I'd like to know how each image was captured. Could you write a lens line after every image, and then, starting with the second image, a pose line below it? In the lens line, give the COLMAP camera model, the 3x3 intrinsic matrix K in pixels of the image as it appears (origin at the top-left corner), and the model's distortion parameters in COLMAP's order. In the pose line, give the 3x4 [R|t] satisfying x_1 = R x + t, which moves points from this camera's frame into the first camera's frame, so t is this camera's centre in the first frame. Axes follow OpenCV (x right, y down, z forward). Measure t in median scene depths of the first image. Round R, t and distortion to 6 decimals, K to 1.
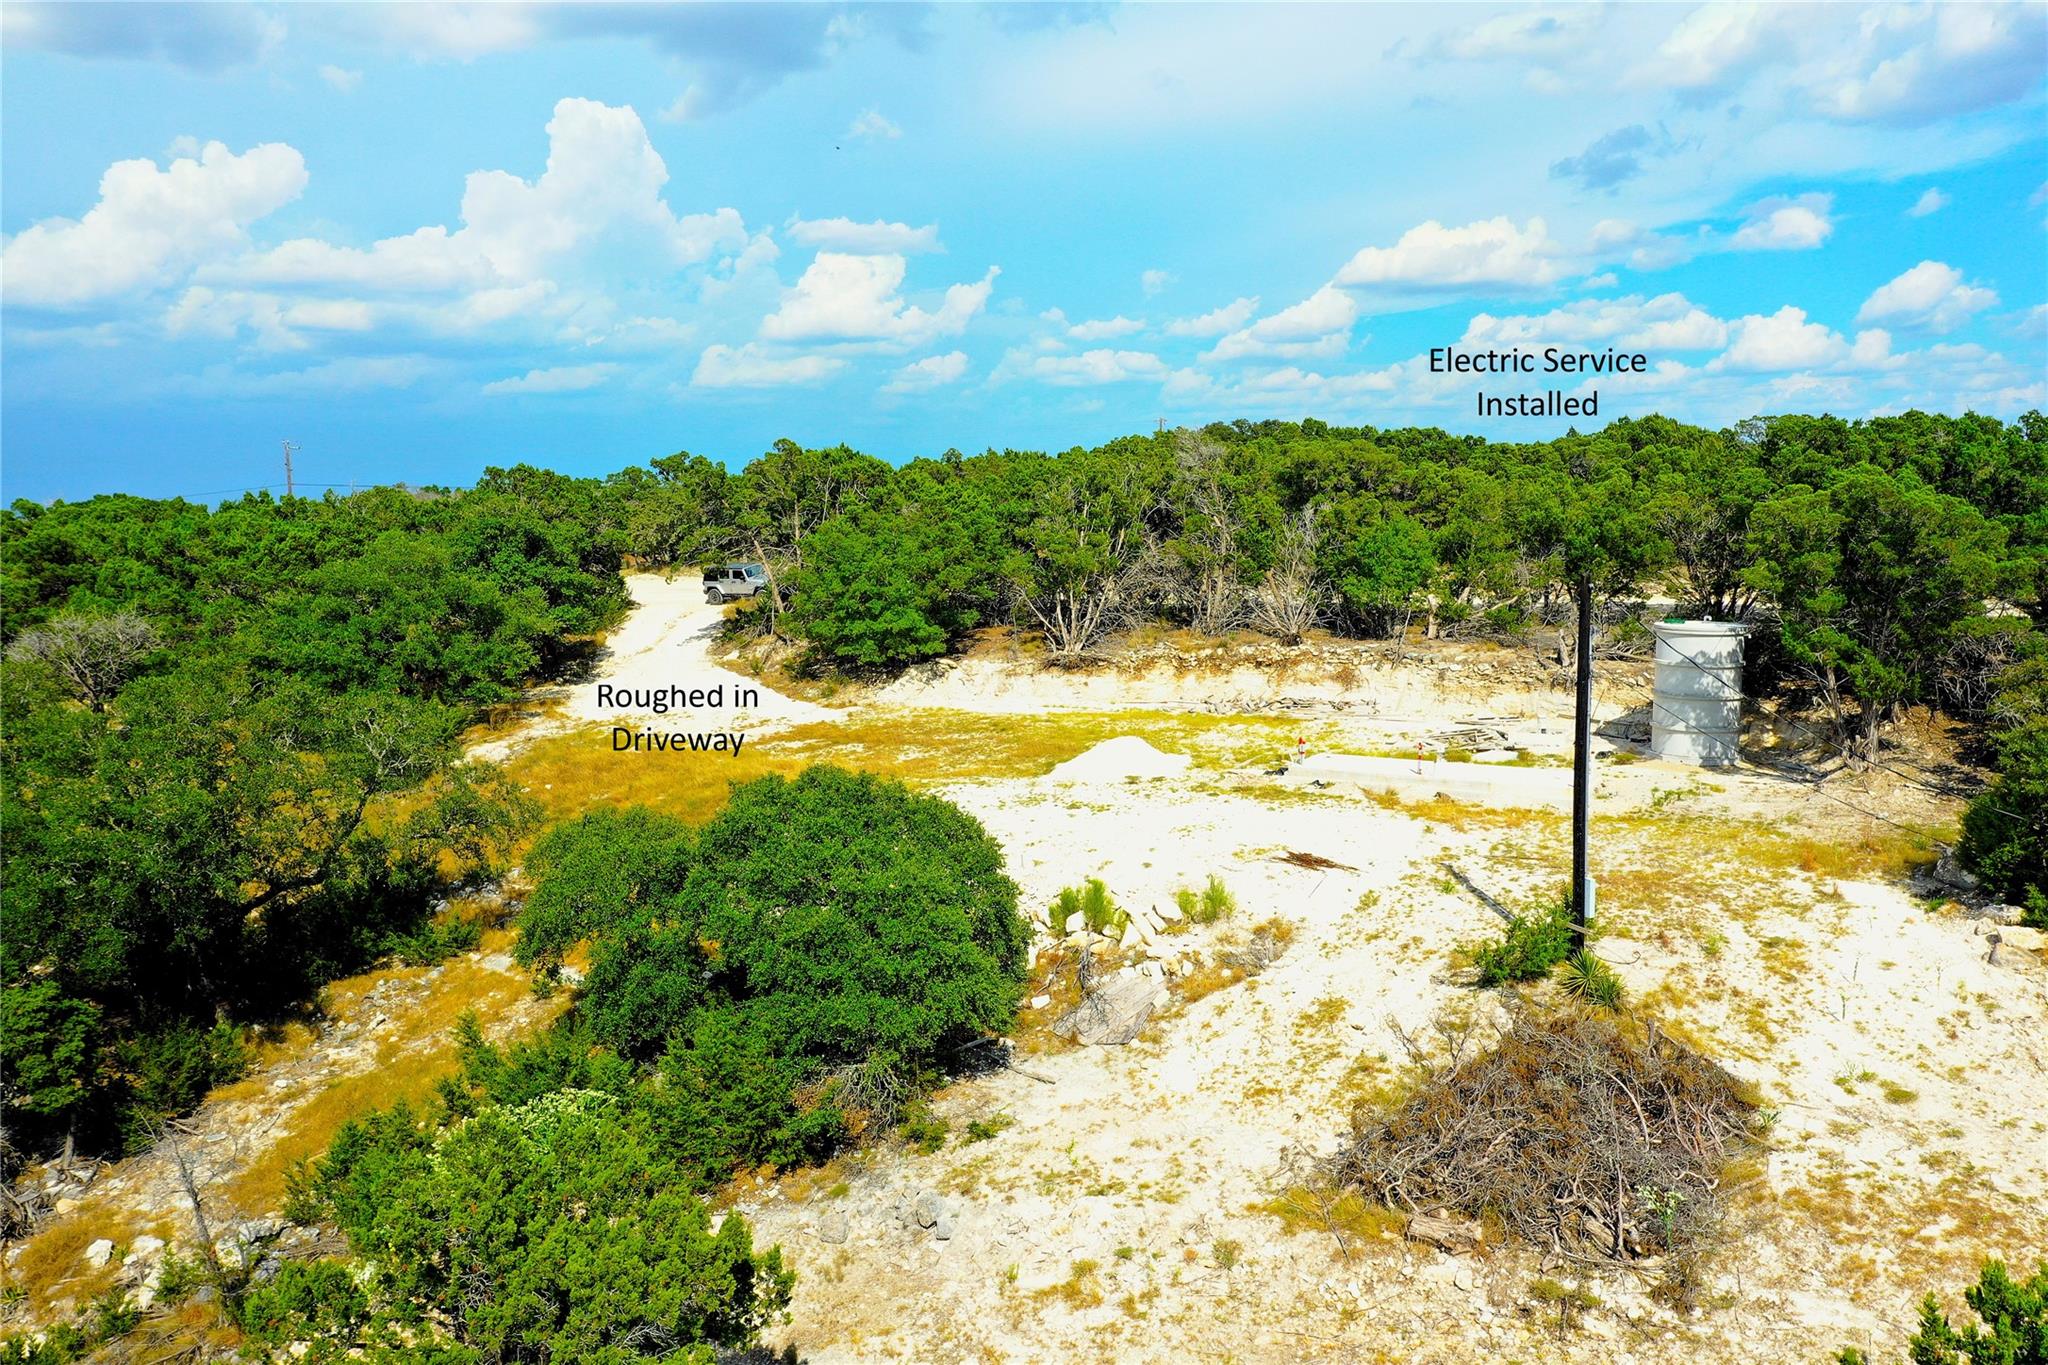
lens RADIAL K [[1630.1, 0, 1026.1], [0, 1630.1, 677.6], [0, 0, 1]] dist [0.000564, -0.002707]
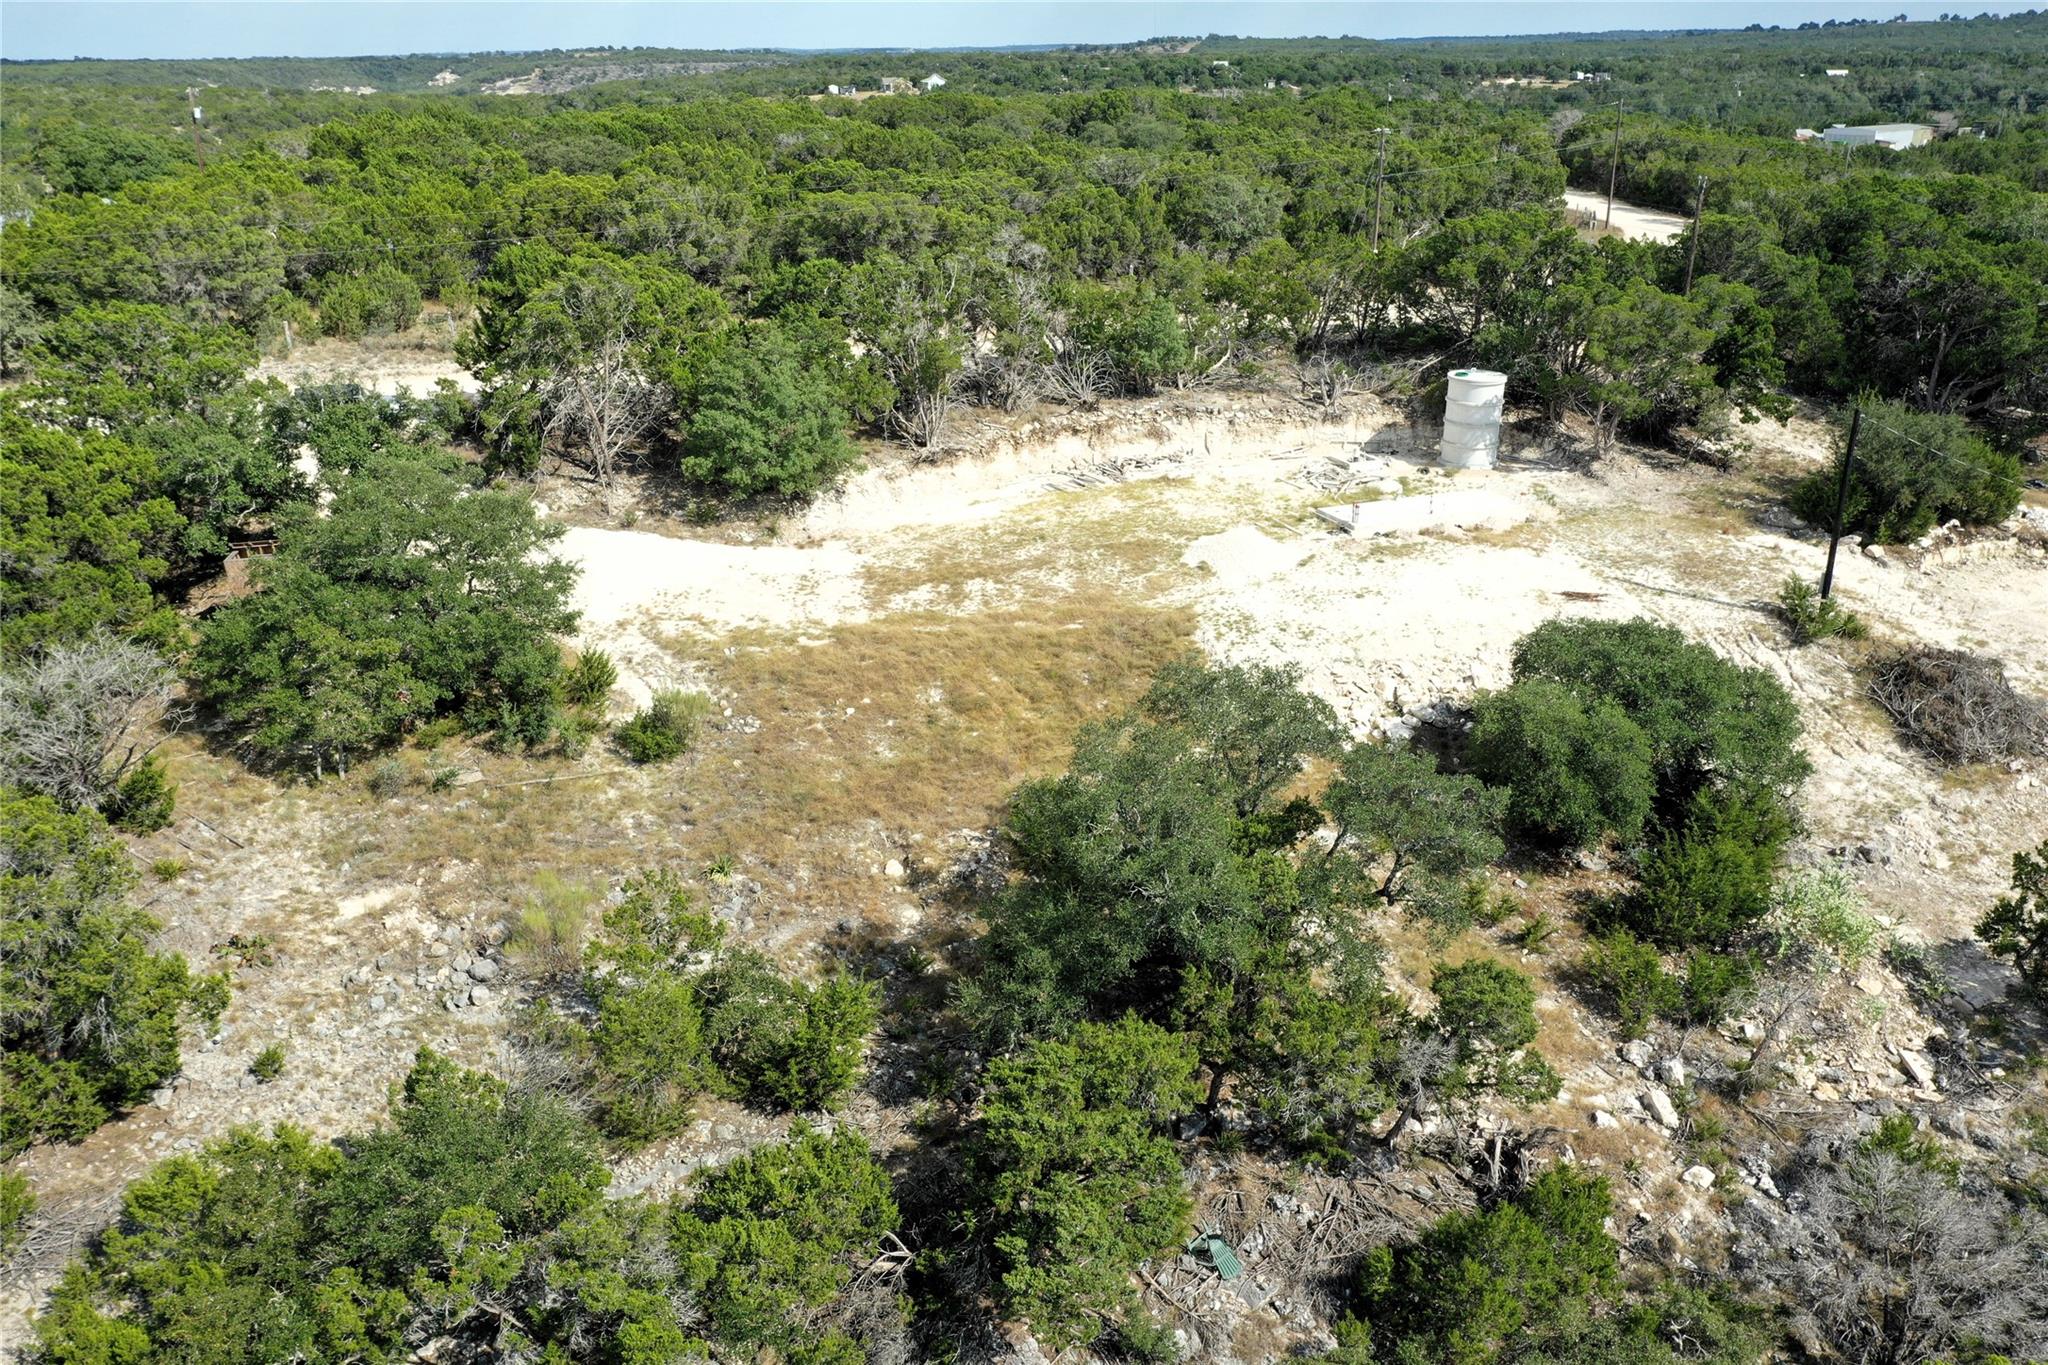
lens RADIAL K [[1630.1, 0, 1022.9], [0, 1630.1, 689.3], [0, 0, 1]] dist [0.000564, -0.002707]
pose [[0.636489, -0.282483, 0.717695, -0.752510], [0.087000, 0.950873, 0.297105, -0.178387], [-0.766364, -0.126664, 0.629796, 0.255206]]
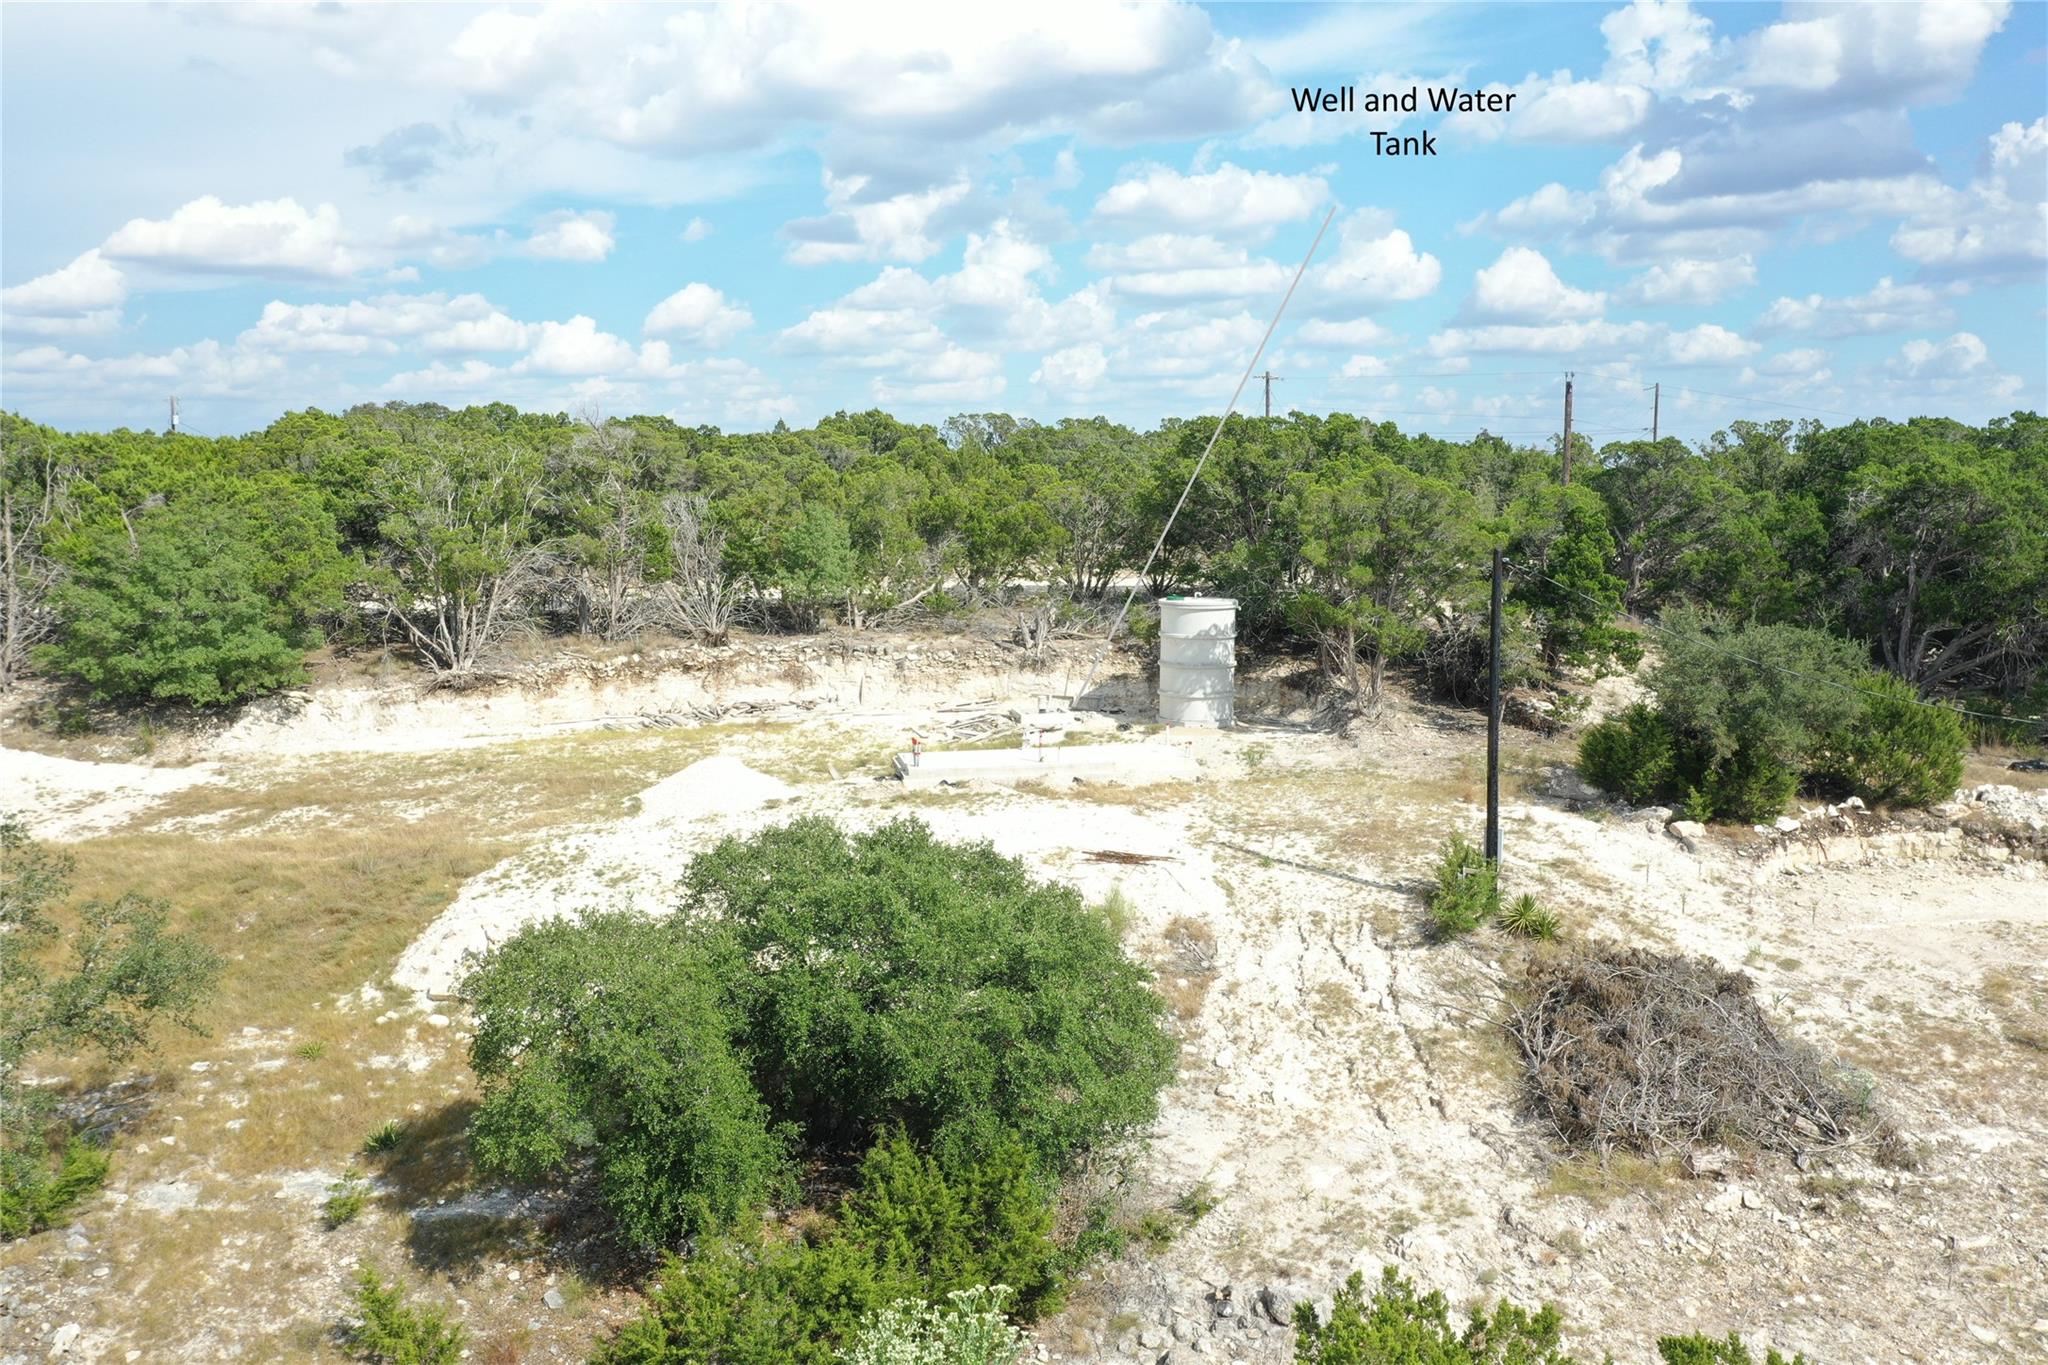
lens RADIAL K [[1630.1, 0, 1024.7], [0, 1630.1, 681.7], [0, 0, 1]] dist [0.000564, -0.002707]
pose [[0.769726, -0.074685, 0.633991, -0.279823], [0.072011, 0.996952, 0.030014, -0.014326], [-0.634300, 0.022552, 0.772758, 0.171395]]
